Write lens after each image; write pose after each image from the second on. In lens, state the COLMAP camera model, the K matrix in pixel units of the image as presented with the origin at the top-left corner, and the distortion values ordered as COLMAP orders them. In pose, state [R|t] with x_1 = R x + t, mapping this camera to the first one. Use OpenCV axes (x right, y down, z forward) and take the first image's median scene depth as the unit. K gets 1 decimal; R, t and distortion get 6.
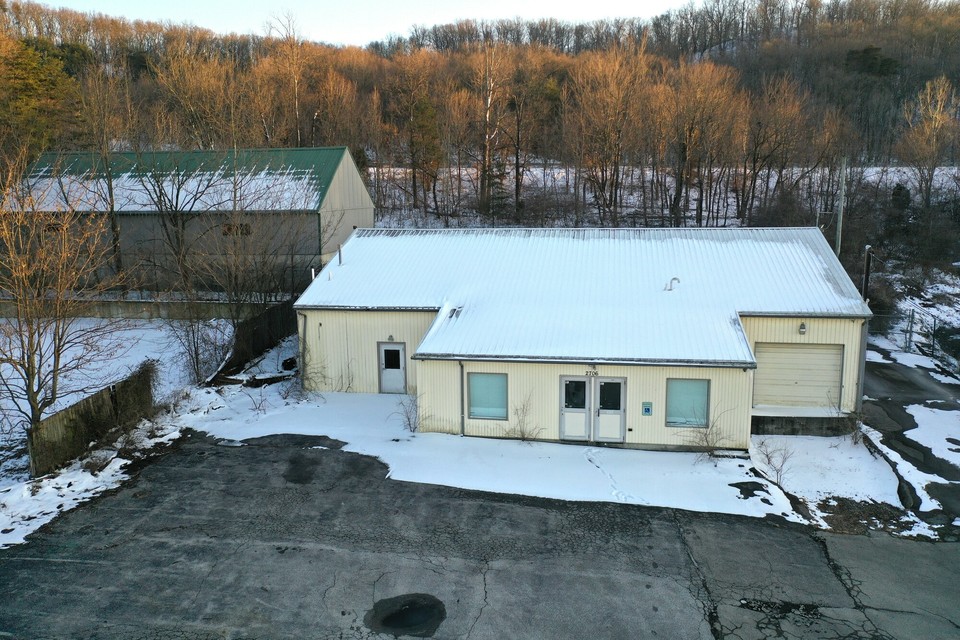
lens RADIAL K [[763.3, 0, 480.0], [0, 763.3, 320.0], [0, 0, 1]] dist [0.013221, -0.002470]
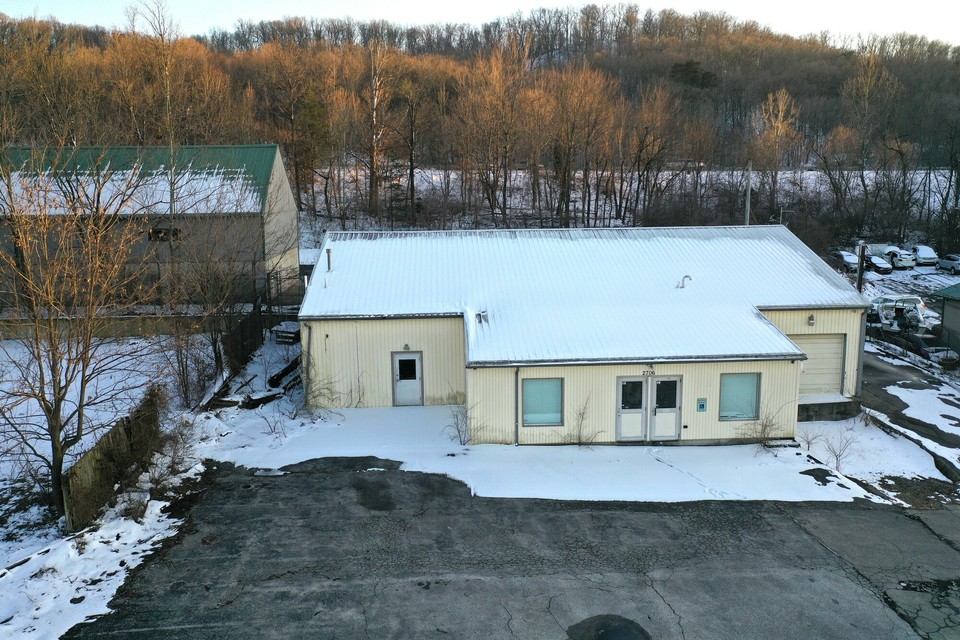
lens RADIAL K [[763.3, 0, 480.0], [0, 763.3, 320.0], [0, 0, 1]] dist [0.013221, -0.002470]
pose [[0.974749, -0.038248, 0.220002, -0.279630], [0.039008, 0.999238, 0.000890, -0.008519], [-0.219869, 0.007715, 0.975499, 0.072566]]
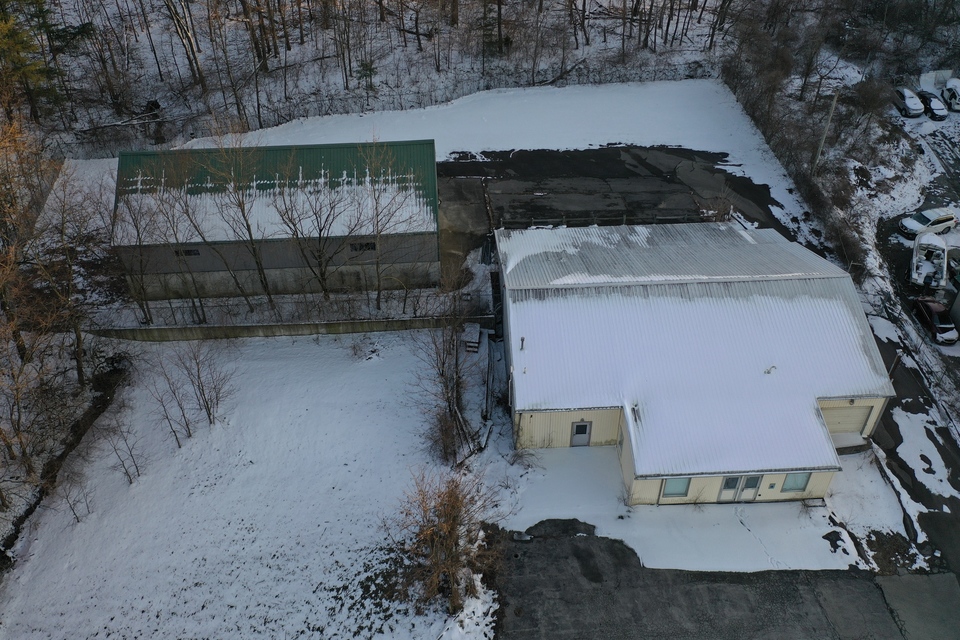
lens RADIAL K [[763.3, 0, 480.0], [0, 763.3, 320.0], [0, 0, 1]] dist [0.013221, -0.002470]
pose [[0.976654, -0.137323, 0.165196, -0.618493], [0.038004, 0.867321, 0.496296, -1.030934], [-0.211431, -0.478431, 0.852291, -0.118296]]
